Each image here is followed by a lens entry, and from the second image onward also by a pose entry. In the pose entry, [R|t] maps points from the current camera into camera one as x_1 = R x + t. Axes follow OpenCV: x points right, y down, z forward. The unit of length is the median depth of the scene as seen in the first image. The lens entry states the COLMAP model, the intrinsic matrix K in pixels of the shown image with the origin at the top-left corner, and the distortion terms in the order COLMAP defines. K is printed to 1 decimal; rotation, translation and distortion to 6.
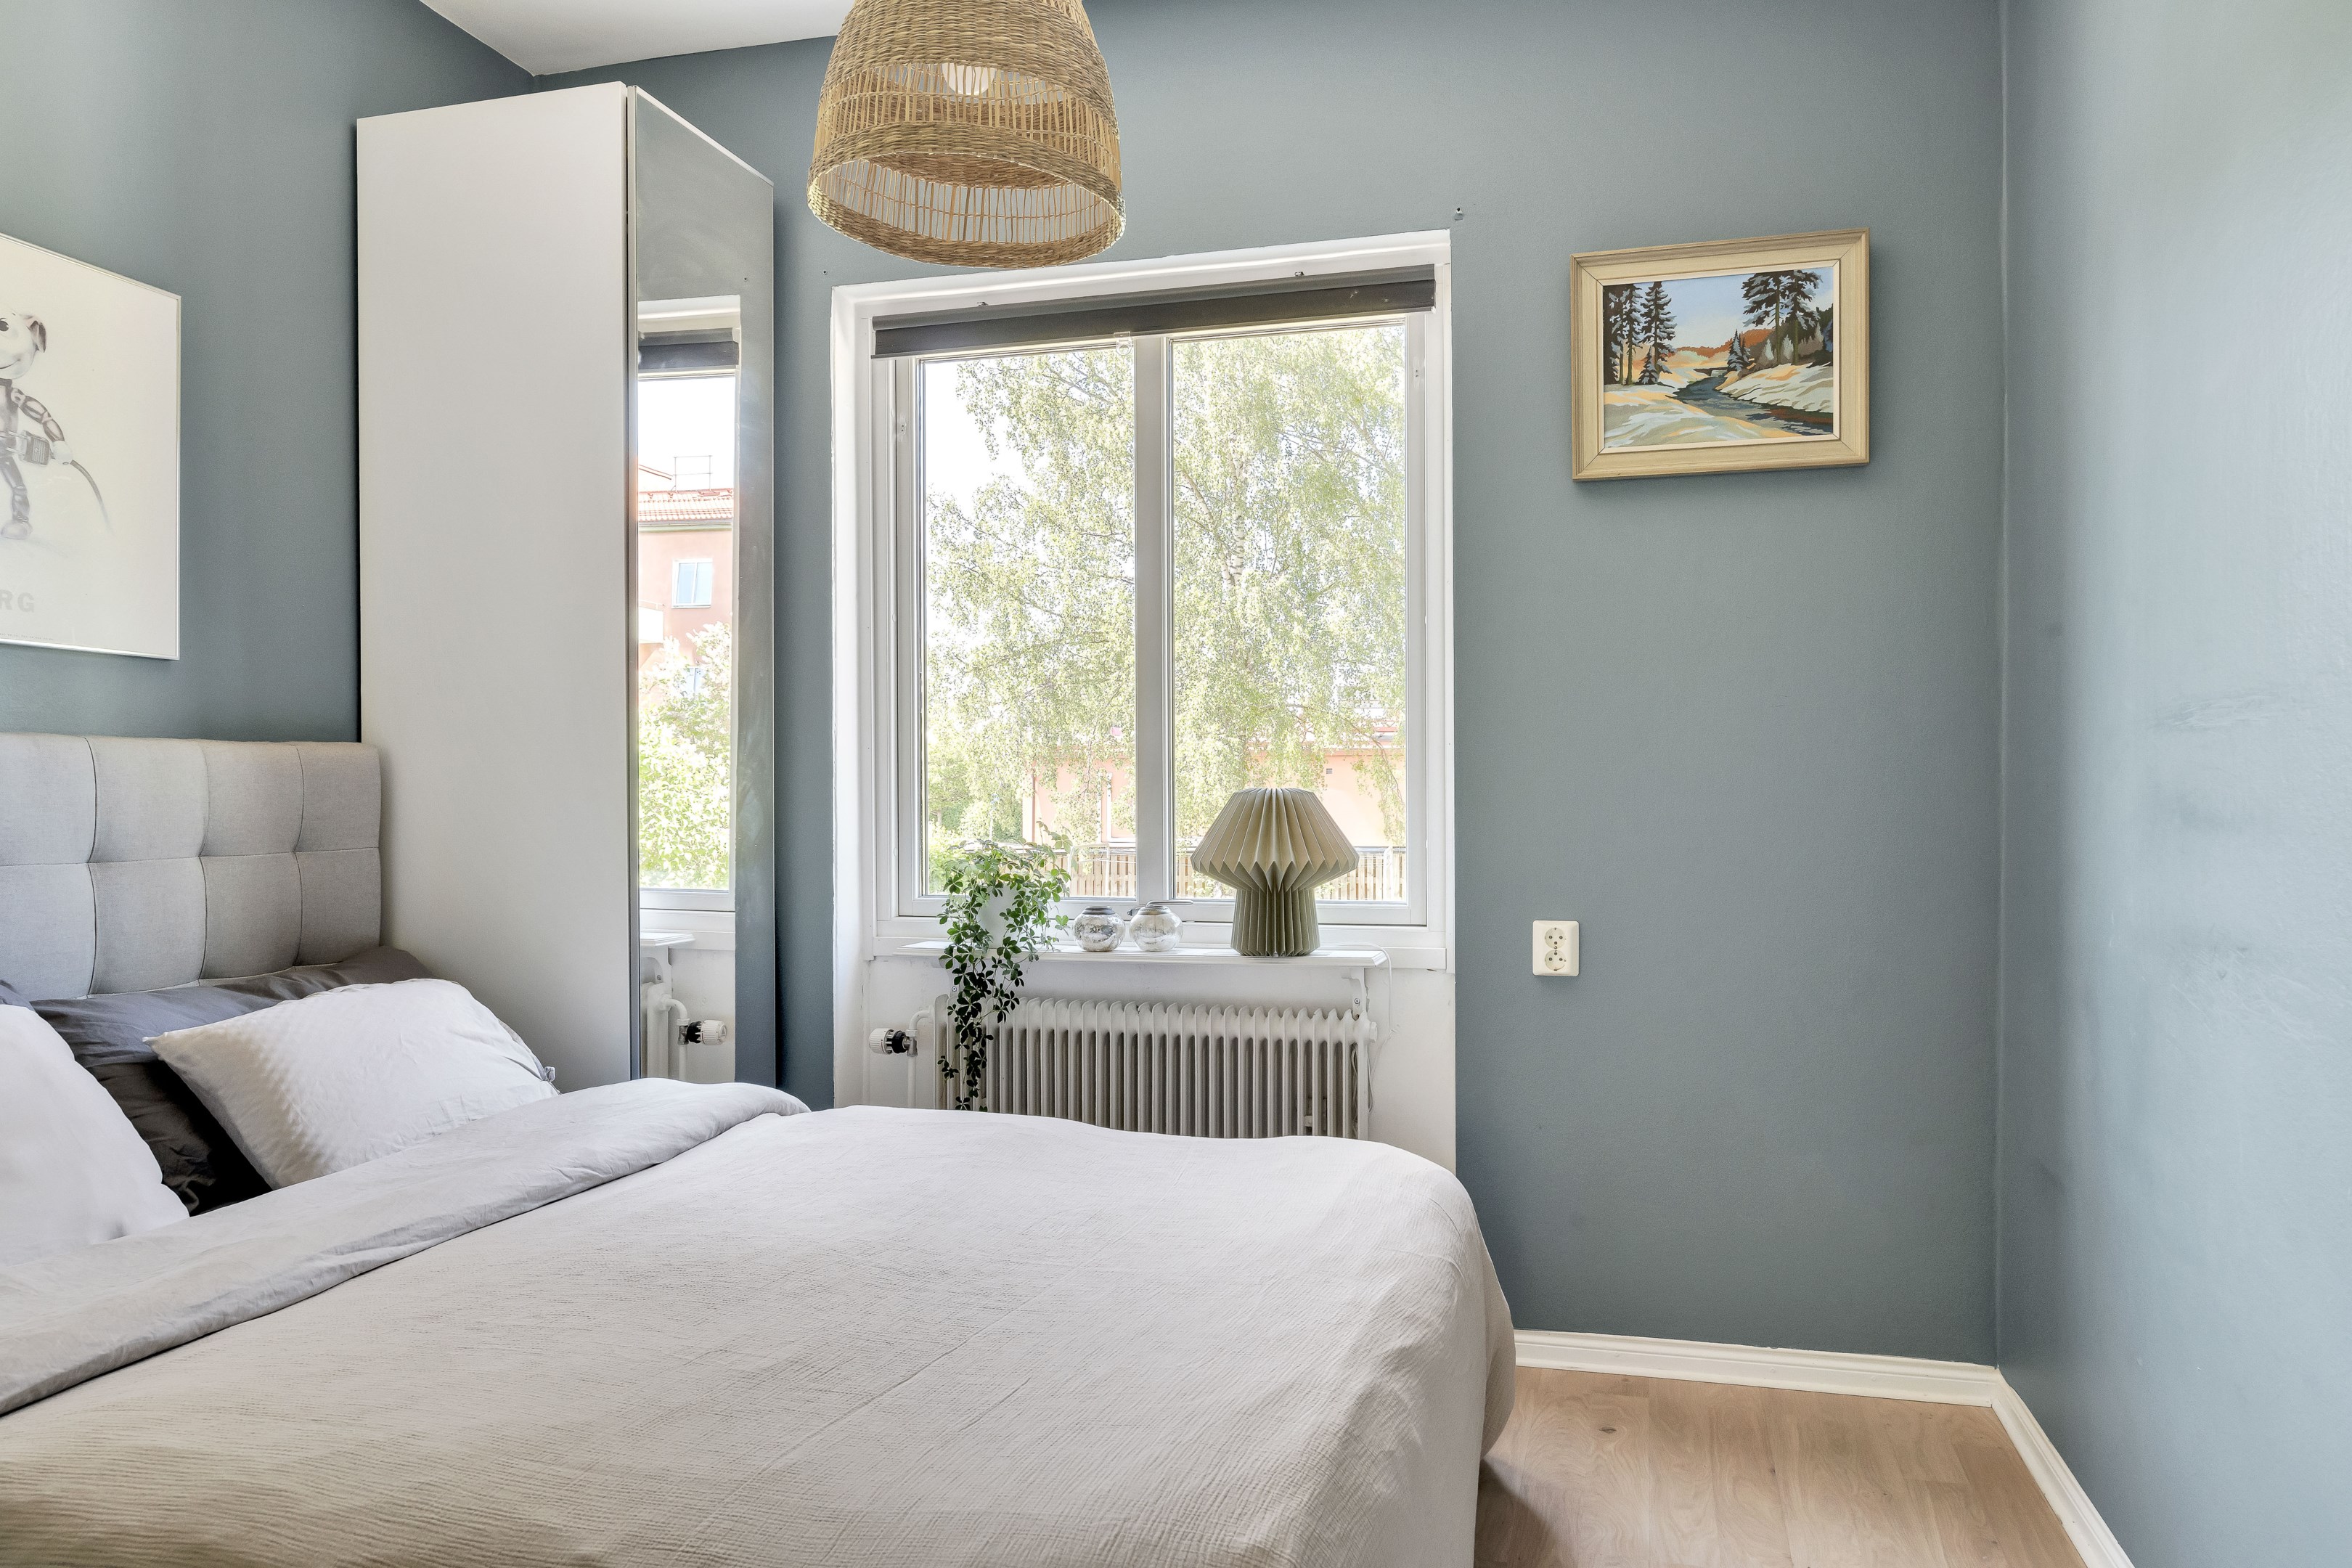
lens RADIAL K [[1587.0, 0, 1176.9], [0, 1587.0, 792.4], [0, 0, 1]] dist [-0.019133, 0.000556]
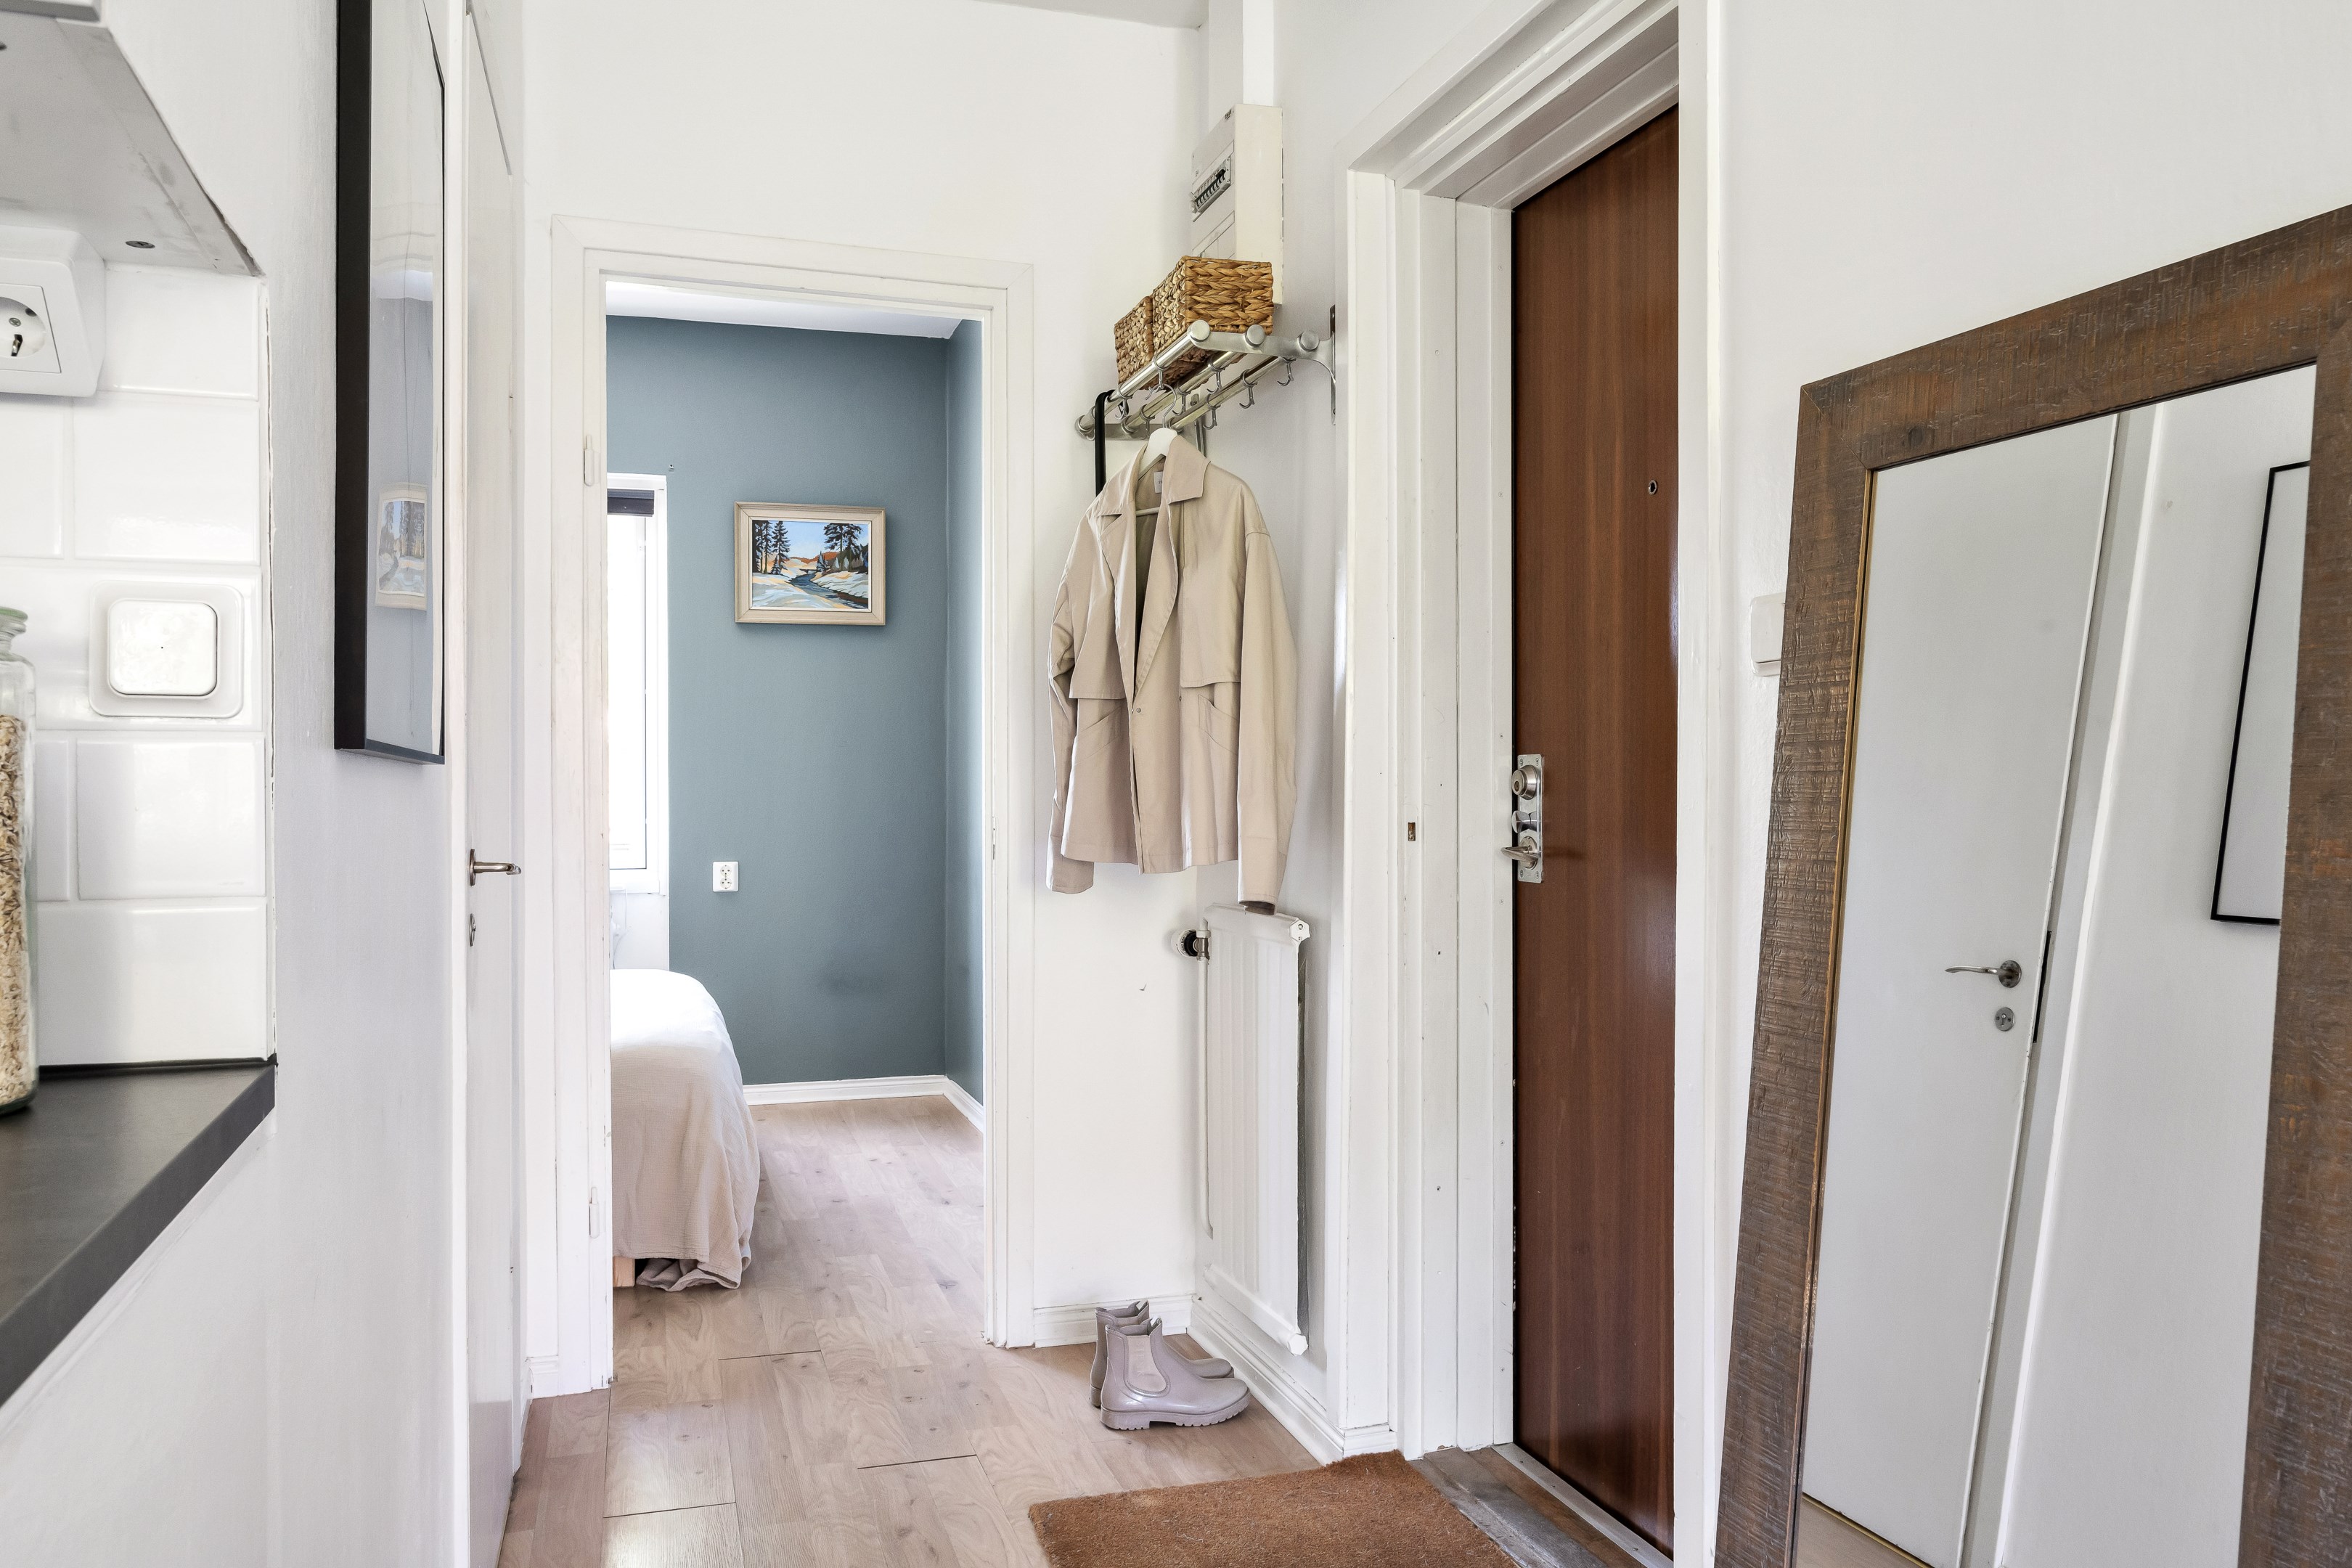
lens RADIAL K [[1753.0, 0, 1176.6], [0, 1753.0, 787.1], [0, 0, 1]] dist [-0.000702, -0.000011]
pose [[0.836679, -0.003812, 0.547681, -0.448834], [0.000642, 0.999982, 0.005979, -0.017705], [-0.547693, -0.004651, 0.836666, -1.013120]]
